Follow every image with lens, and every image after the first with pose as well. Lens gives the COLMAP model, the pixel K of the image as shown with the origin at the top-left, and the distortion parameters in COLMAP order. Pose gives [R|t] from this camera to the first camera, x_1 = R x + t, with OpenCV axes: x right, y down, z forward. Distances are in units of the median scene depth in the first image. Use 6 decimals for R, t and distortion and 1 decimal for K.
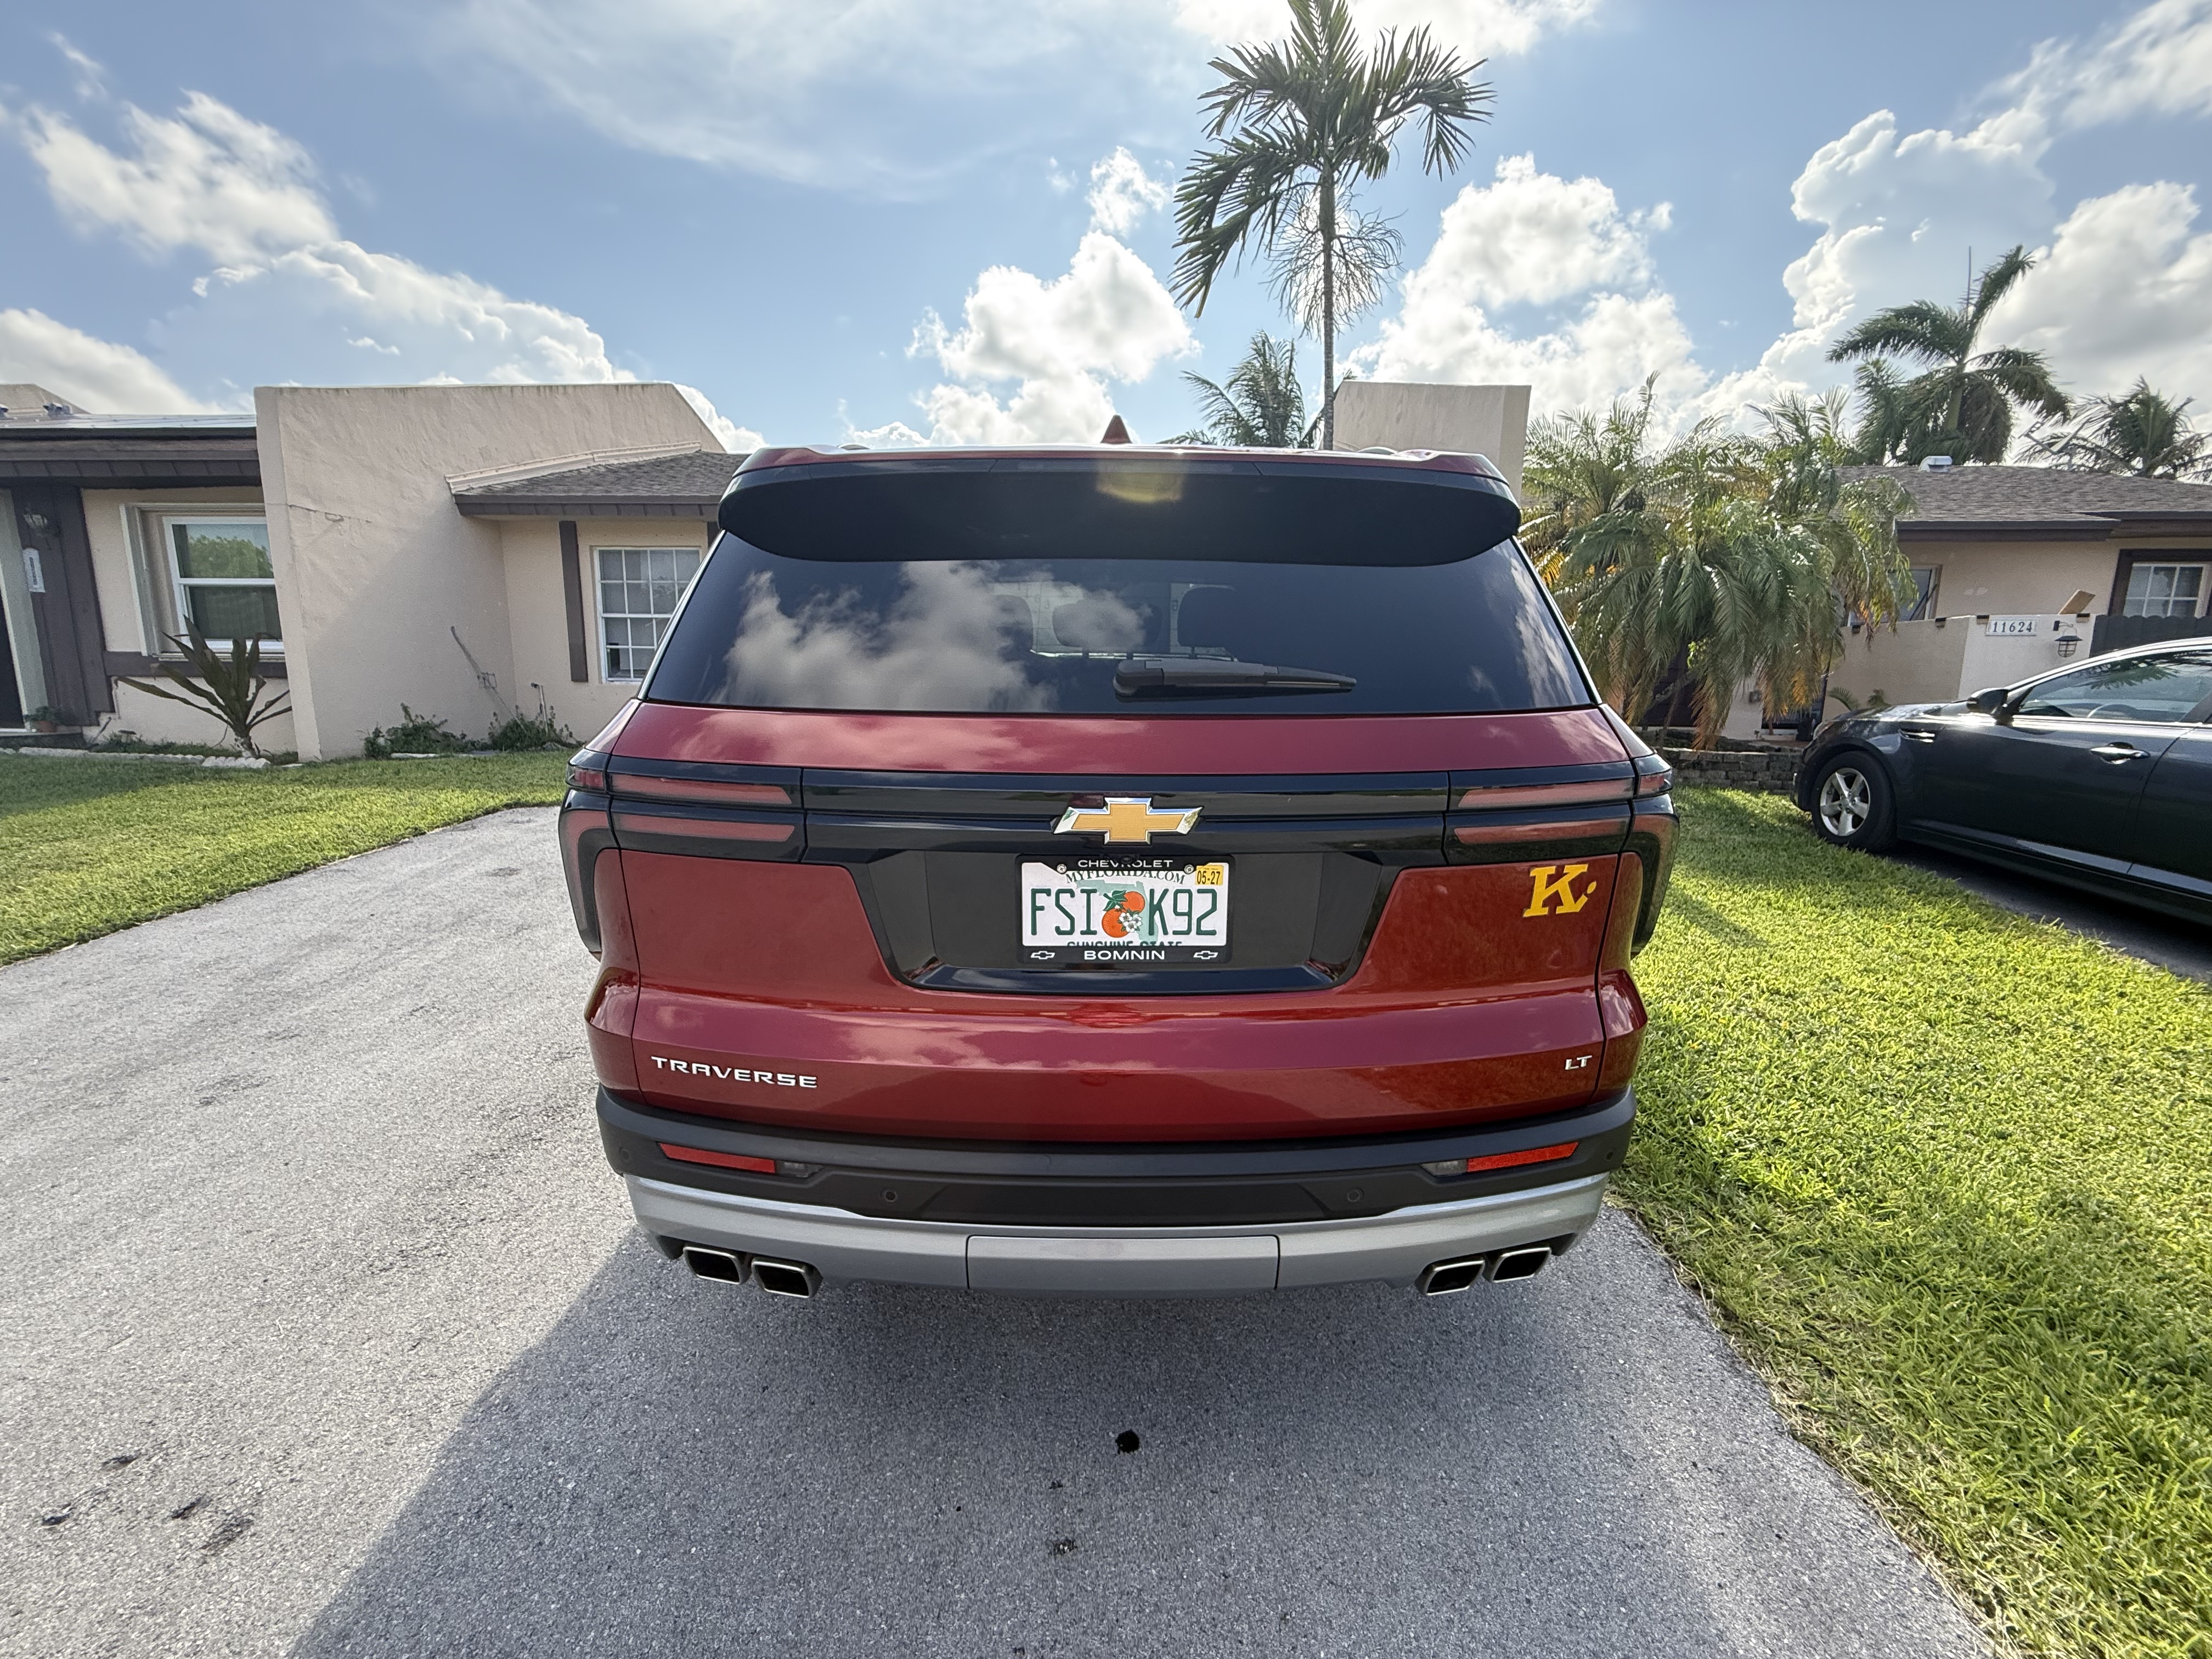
lens RADIAL K [[887.2, 0, 1106.3], [0, 887.2, 823.1], [0, 0, 1]] dist [-0.001383, 0.000090]
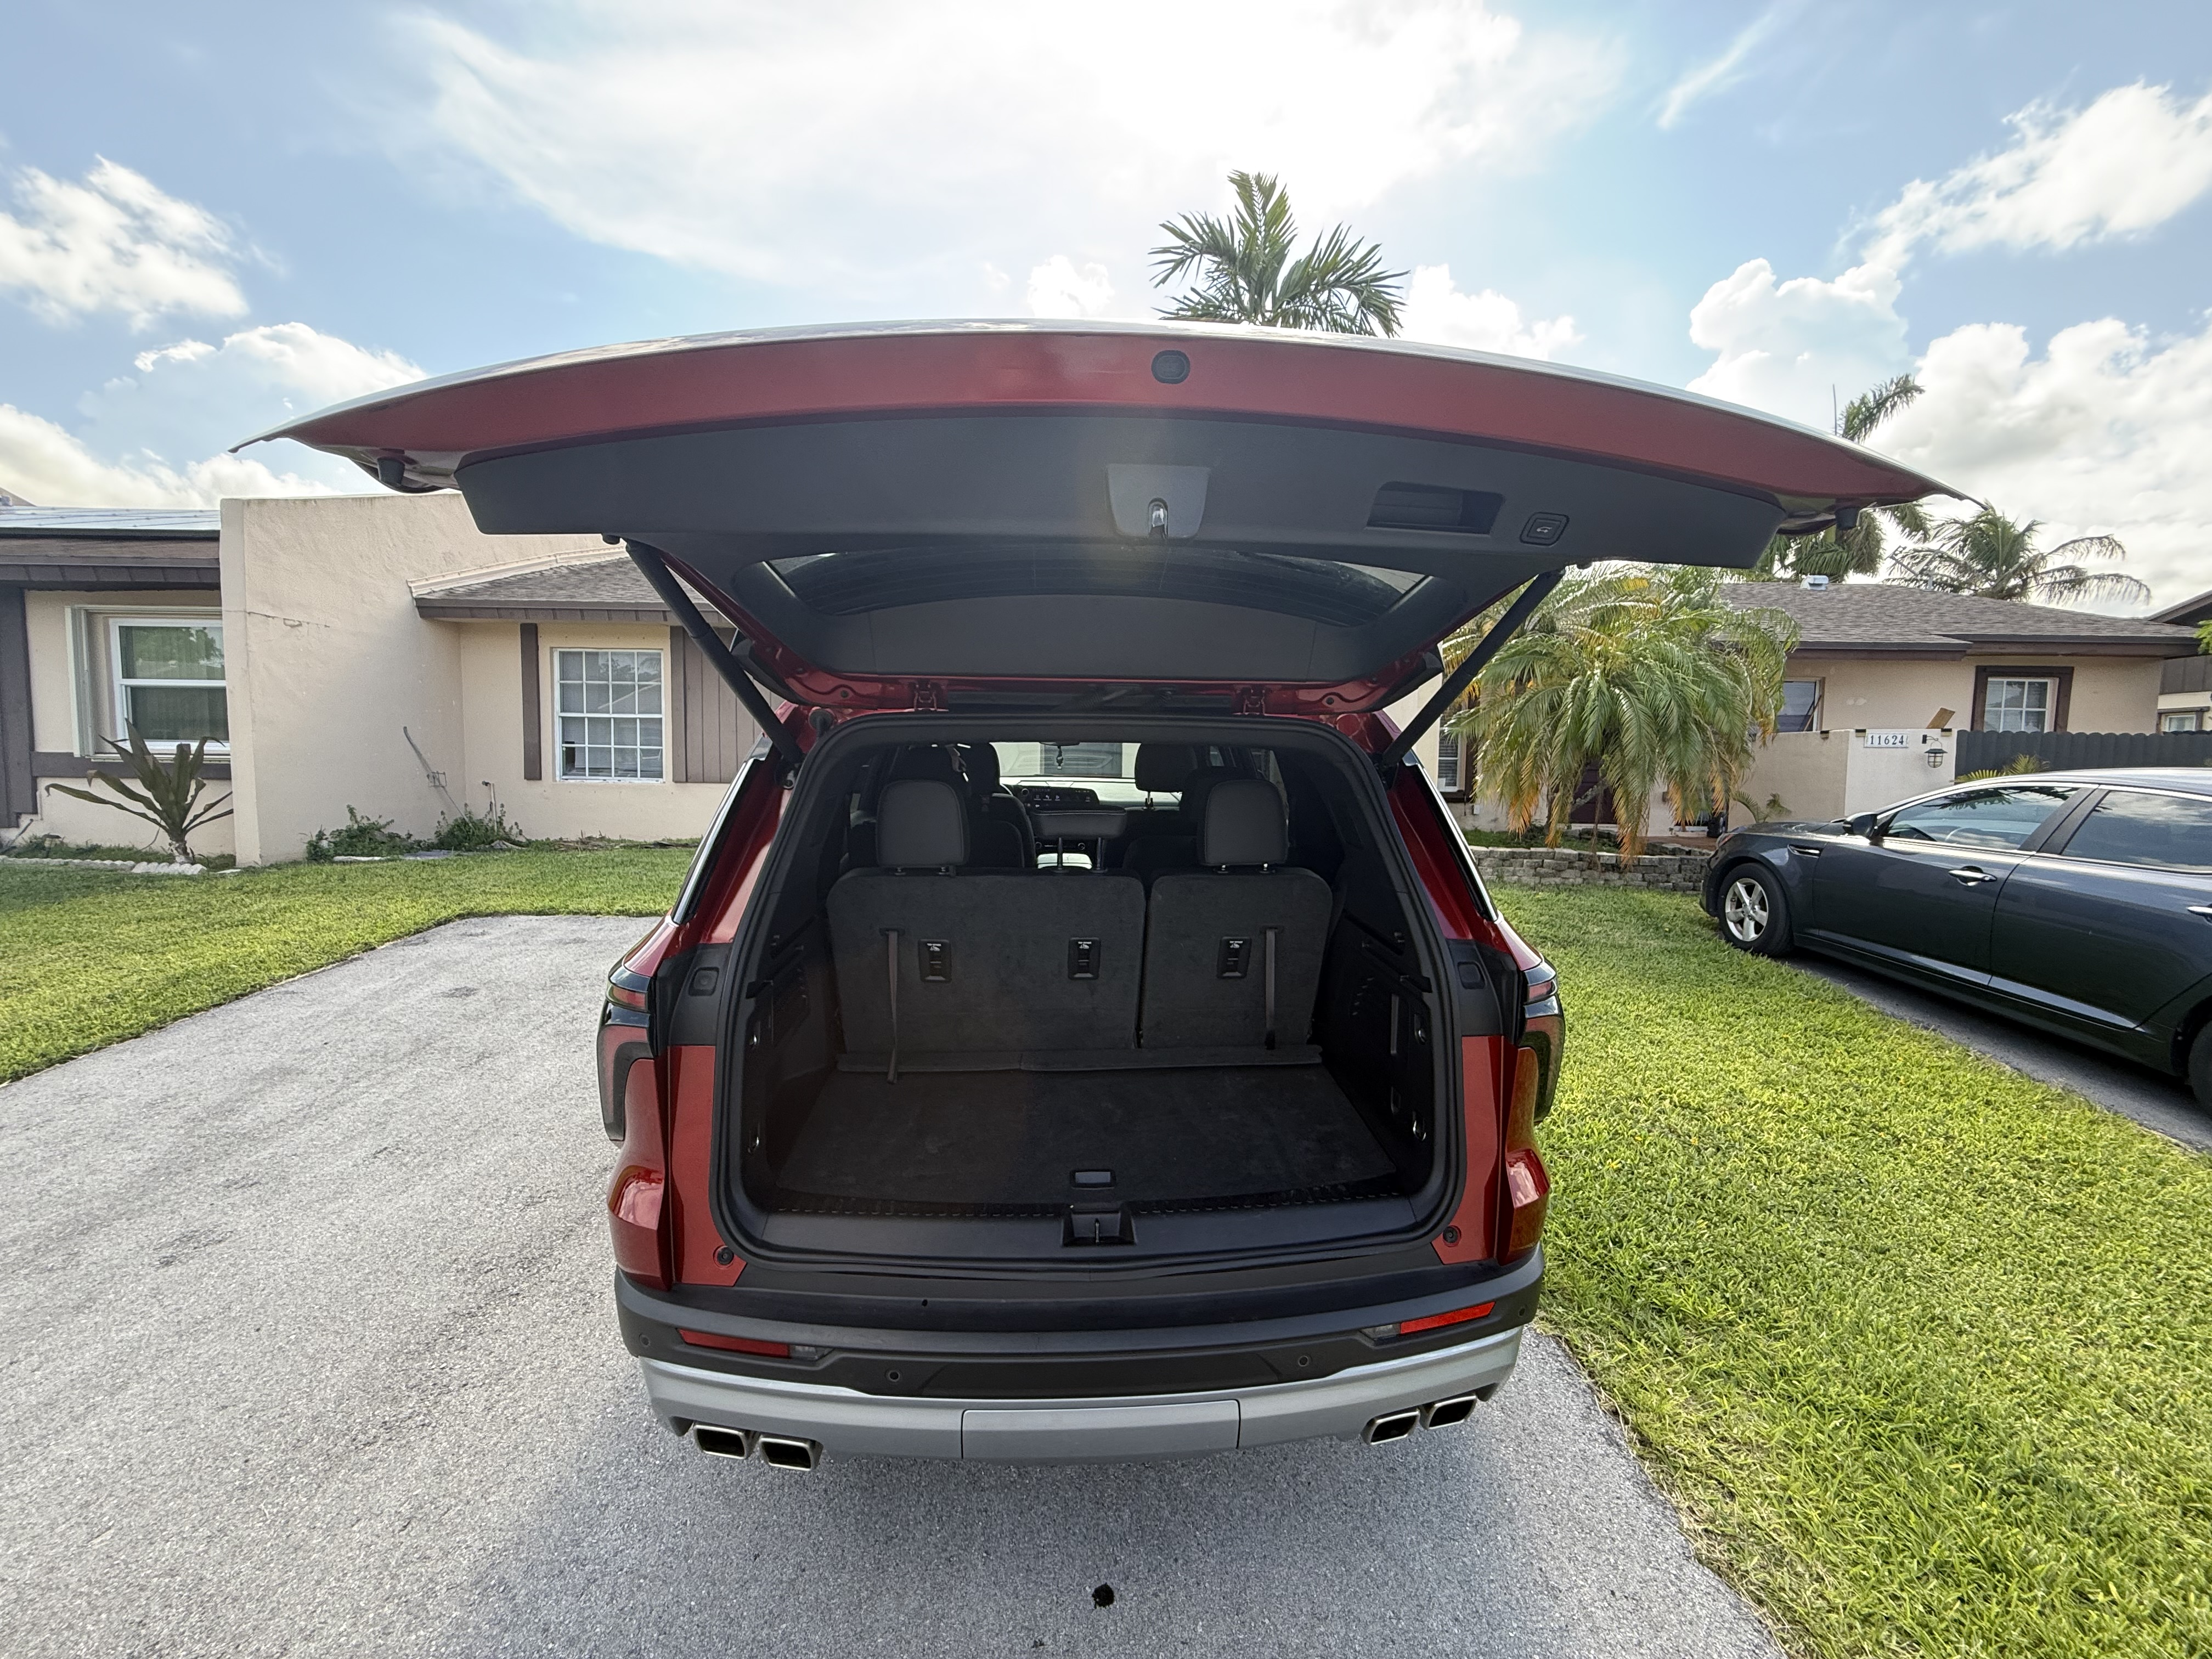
lens RADIAL K [[887.2, 0, 1106.5], [0, 887.2, 820.7], [0, 0, 1]] dist [-0.001383, 0.000090]
pose [[0.998431, -0.000630, 0.055994, -0.017705], [0.005465, 0.996260, -0.086235, -0.082402], [-0.055730, 0.086406, 0.994700, -0.085217]]
